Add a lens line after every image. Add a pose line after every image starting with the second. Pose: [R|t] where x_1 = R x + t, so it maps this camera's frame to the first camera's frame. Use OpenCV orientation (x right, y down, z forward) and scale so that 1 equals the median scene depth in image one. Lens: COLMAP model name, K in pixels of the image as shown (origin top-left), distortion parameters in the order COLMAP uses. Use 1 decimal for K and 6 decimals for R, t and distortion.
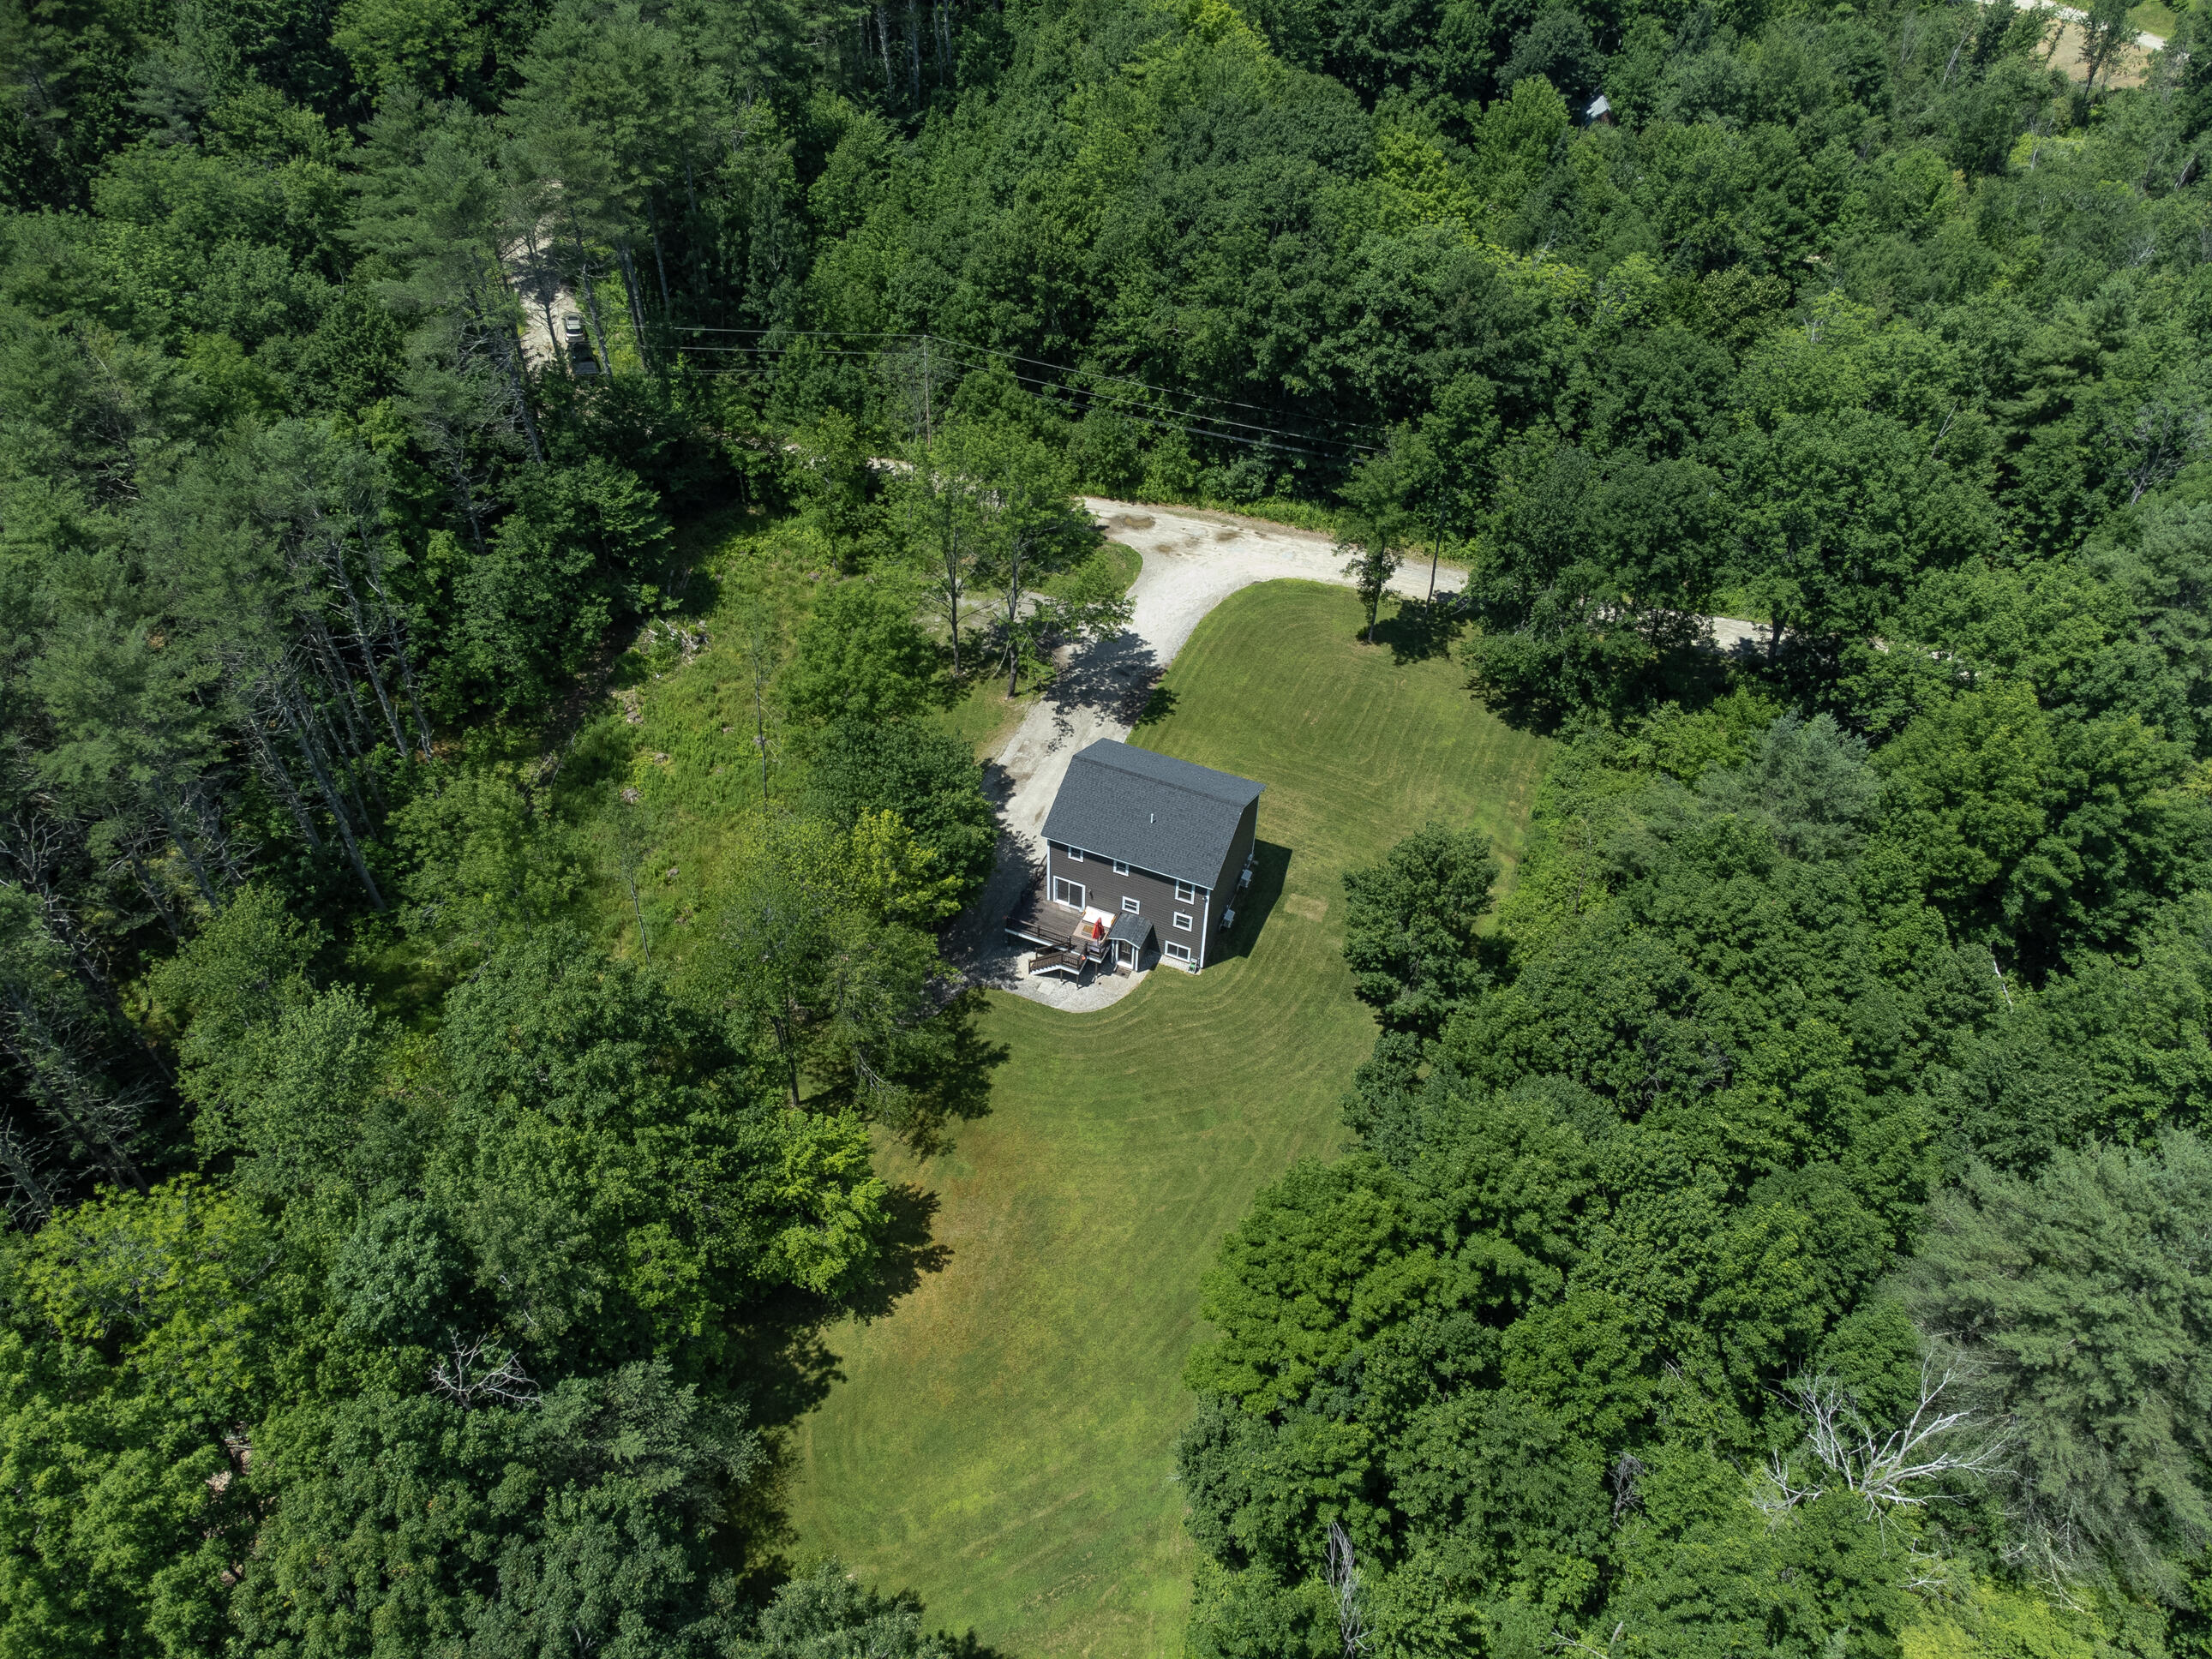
lens RADIAL K [[1665.0, 0, 1088.5], [0, 1665.0, 823.0], [0, 0, 1]] dist [0.029512, -0.021433]
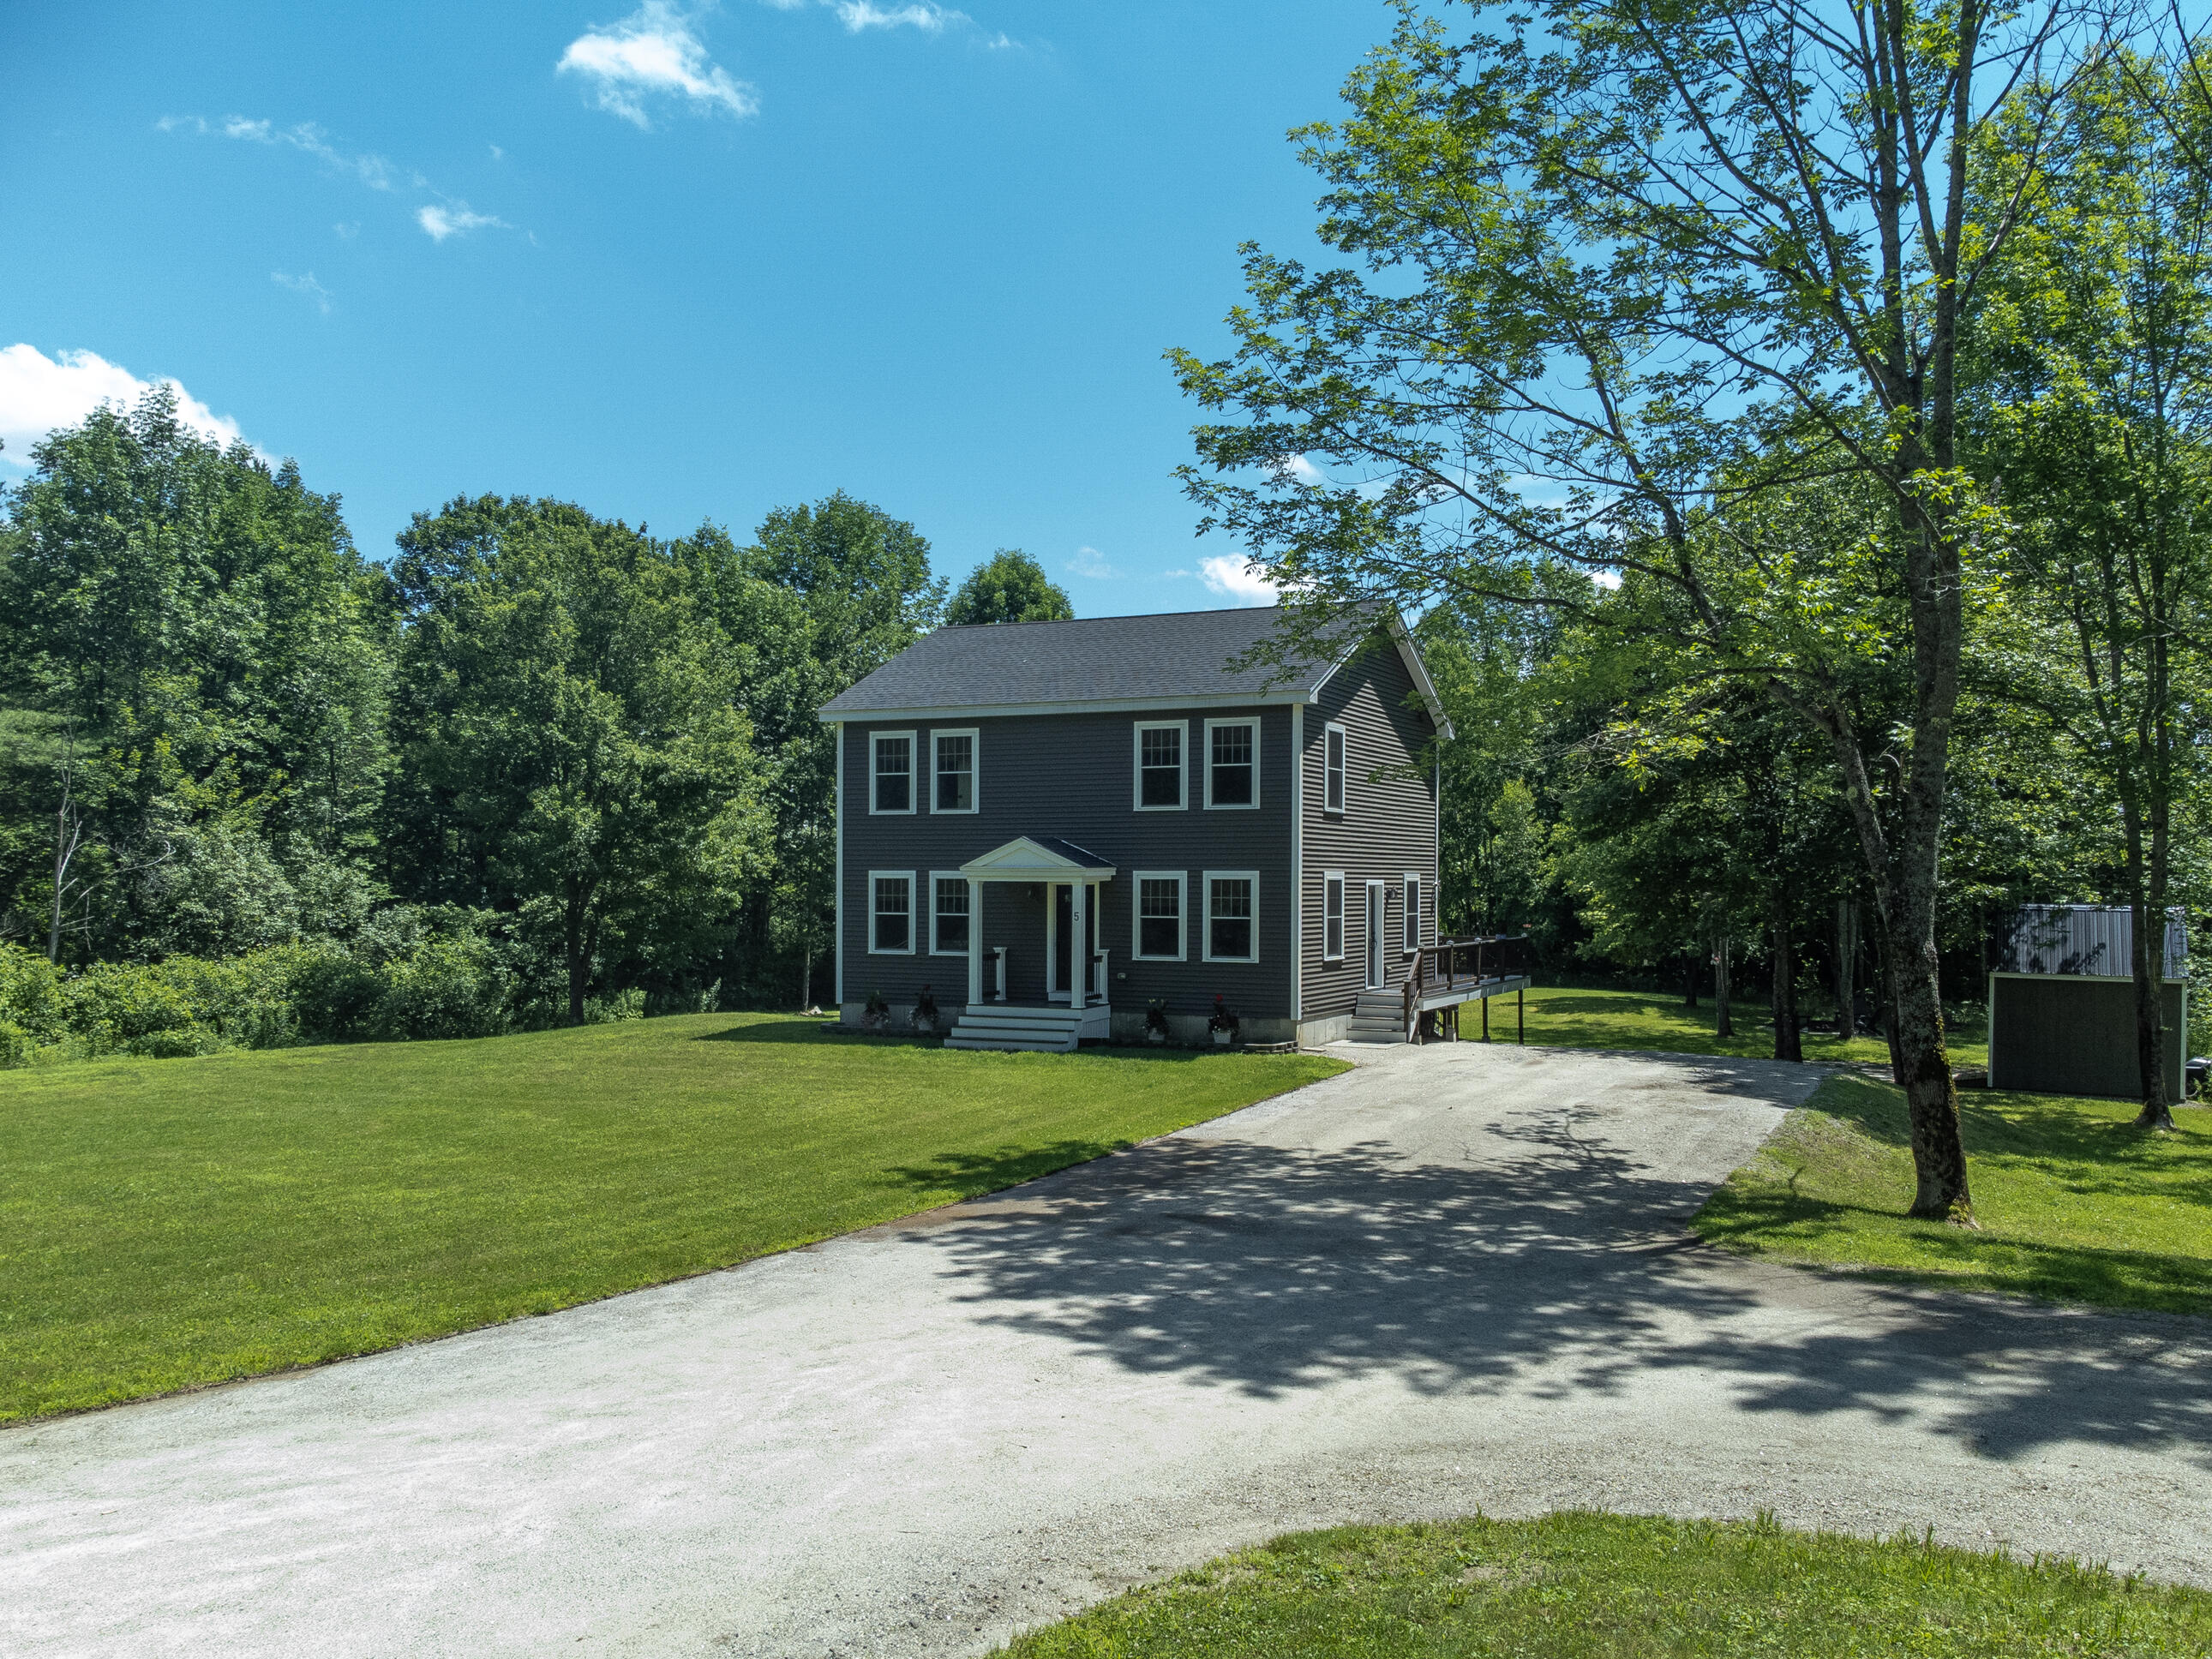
lens RADIAL K [[1725.4, 0, 1169.3], [0, 1725.4, 961.4], [0, 0, 1]] dist [0.043769, -0.028418]
pose [[-0.999729, -0.017864, 0.014944, 0.029825], [-0.001692, 0.695638, 0.718391, -0.239297], [-0.023229, 0.718171, -0.695479, 1.288572]]
